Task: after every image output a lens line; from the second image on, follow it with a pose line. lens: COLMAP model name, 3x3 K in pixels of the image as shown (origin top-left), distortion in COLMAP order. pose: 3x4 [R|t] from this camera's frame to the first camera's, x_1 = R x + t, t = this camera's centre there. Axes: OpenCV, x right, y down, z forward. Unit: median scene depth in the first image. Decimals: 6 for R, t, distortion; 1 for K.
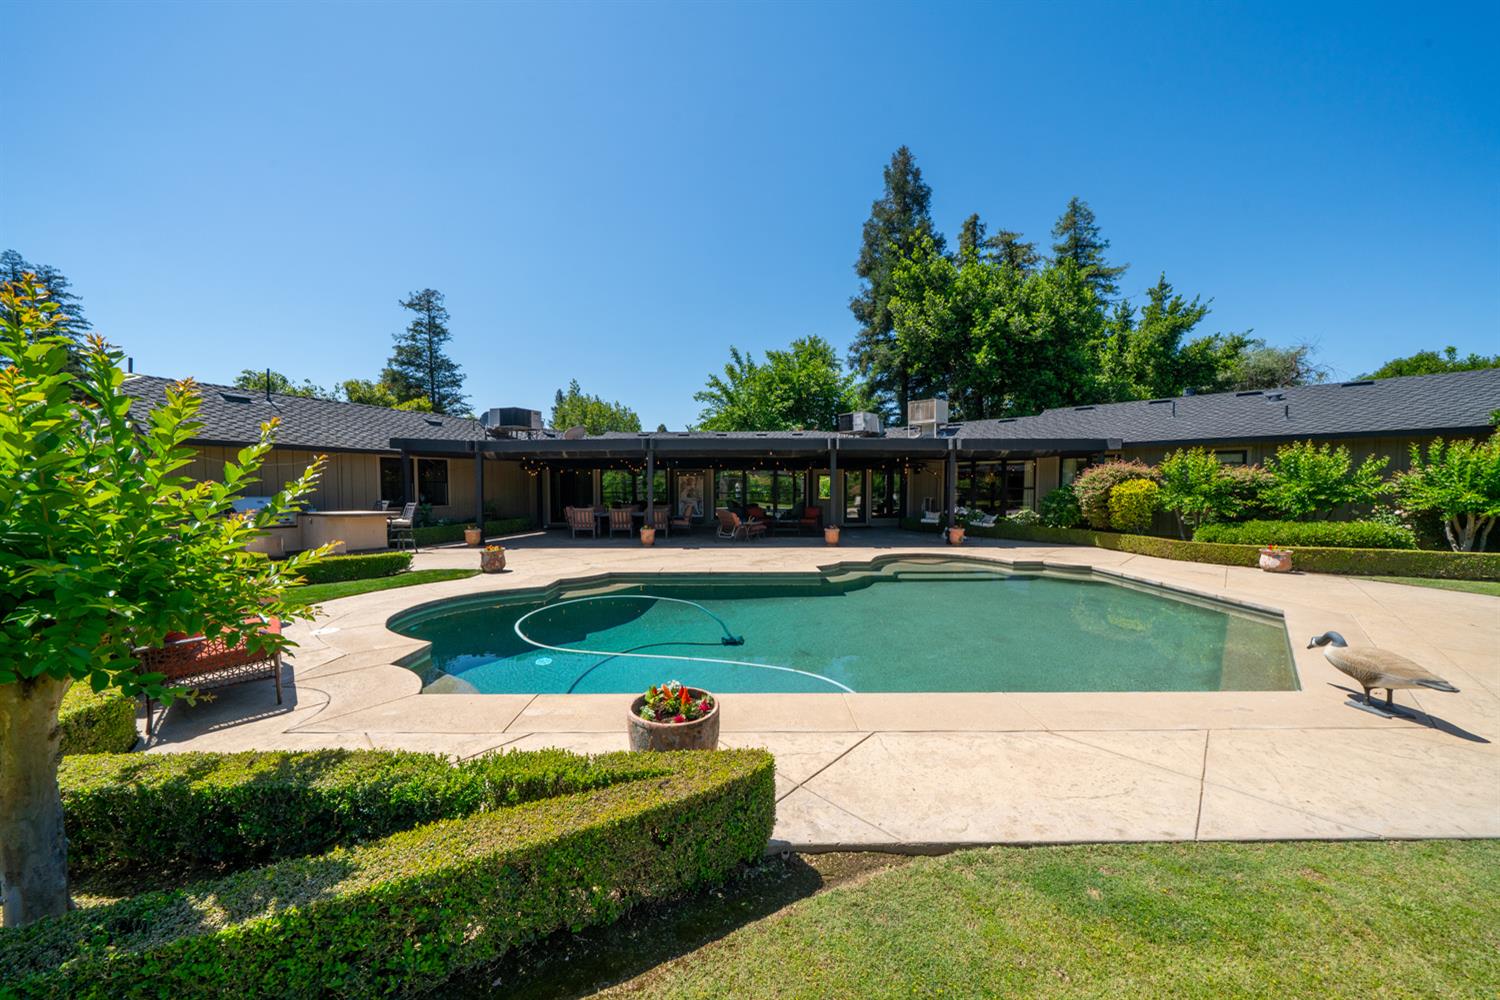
lens RADIAL K [[502.5, 0, 742.3], [0, 502.5, 481.7], [0, 0, 1]] dist [-0.006314, -0.000331]
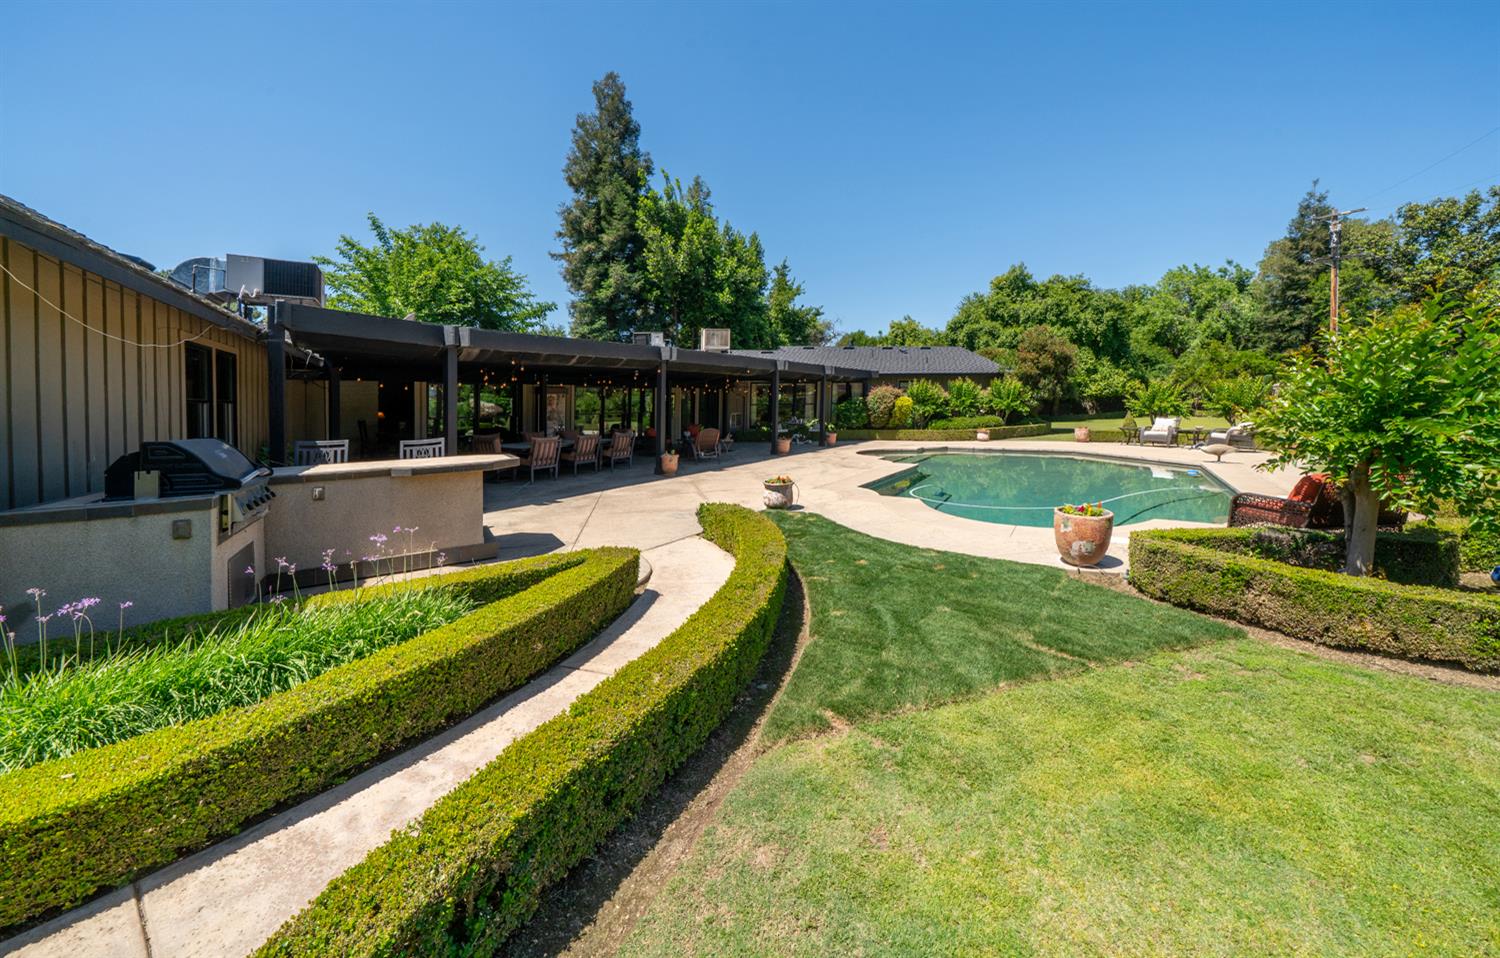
lens RADIAL K [[520.2, 0, 743.0], [0, 520.2, 396.0], [0, 0, 1]] dist [-0.023623, 0.001862]
pose [[0.582308, 0.003813, 0.812959, -0.504547], [0.011642, 0.999847, -0.013029, 0.006129], [-0.812885, 0.017051, 0.582175, 0.240148]]
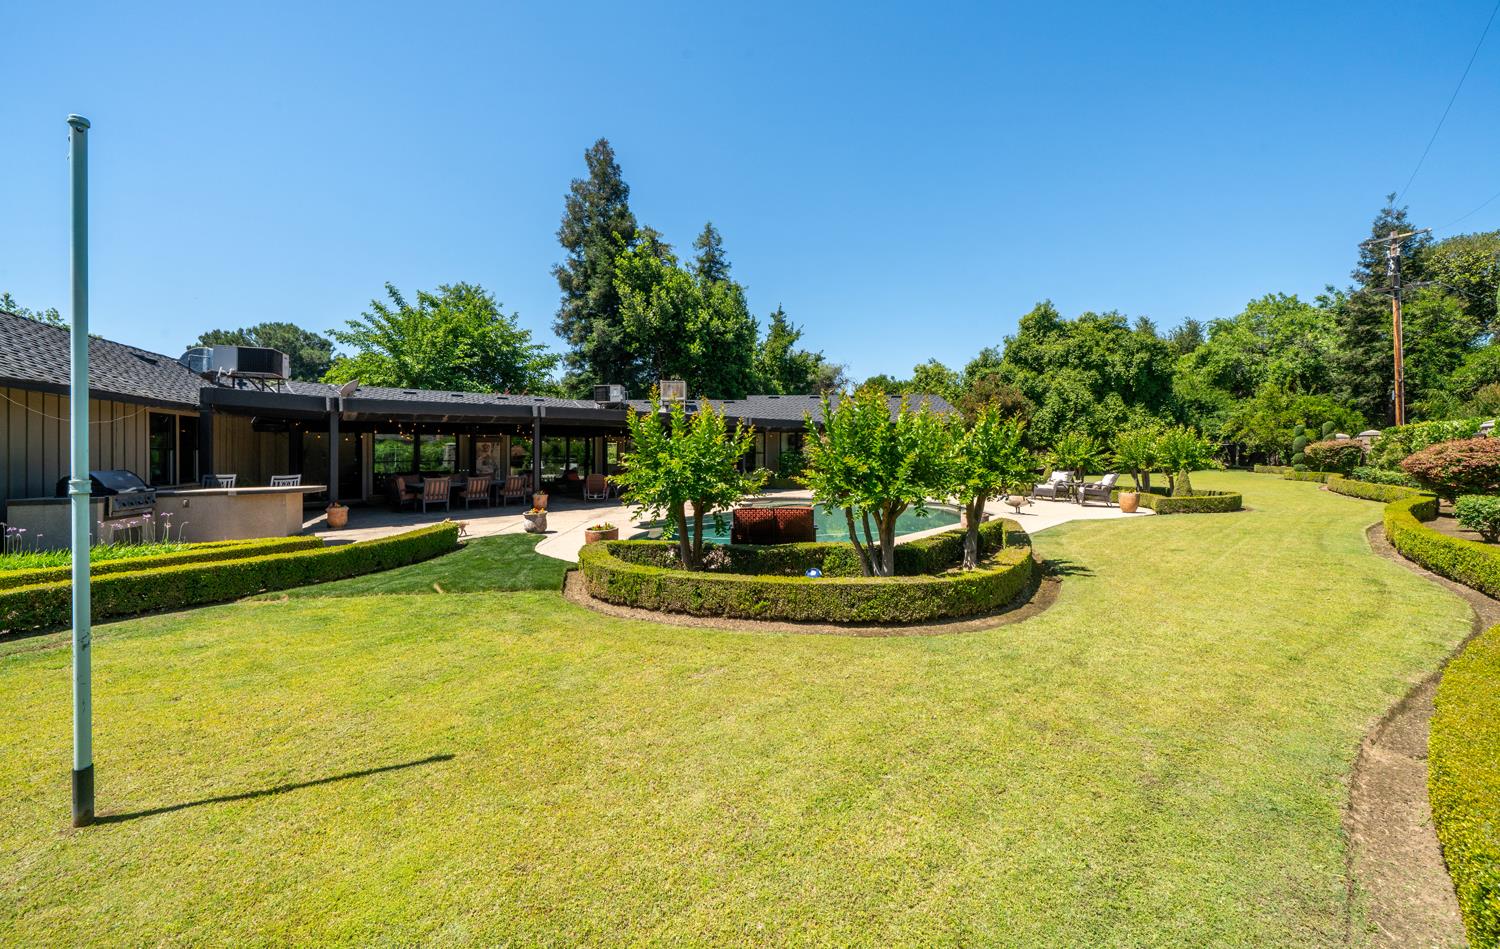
lens RADIAL K [[572.3, 0, 734.7], [0, 572.3, 422.4], [0, 0, 1]] dist [-0.030229, 0.000370]
pose [[0.707360, 0.033184, 0.706074, -0.440372], [0.002495, 0.998774, -0.049440, 0.004016], [-0.706849, 0.036734, 0.706410, -0.057067]]
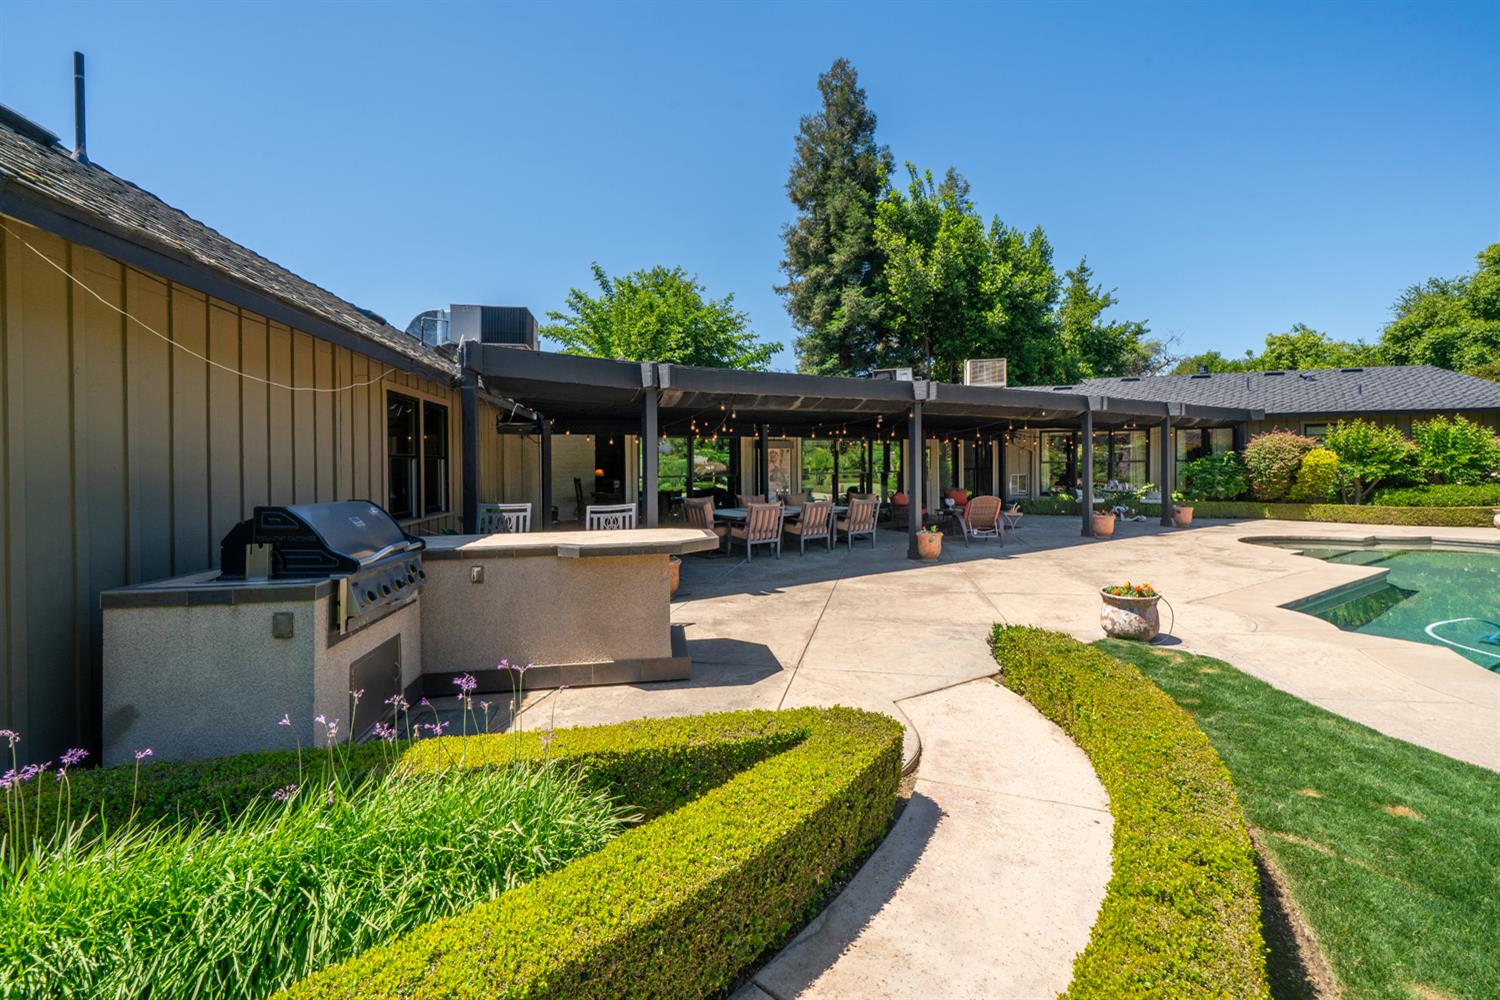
lens RADIAL K [[628.4, 0, 744.7], [0, 628.4, 422.1], [0, 0, 1]] dist [-0.004878, -0.000455]
pose [[0.857245, 0.025173, 0.514293, -0.466549], [0.010116, 0.997788, -0.065701, 0.006916], [-0.514810, 0.061525, 0.855094, 0.286207]]
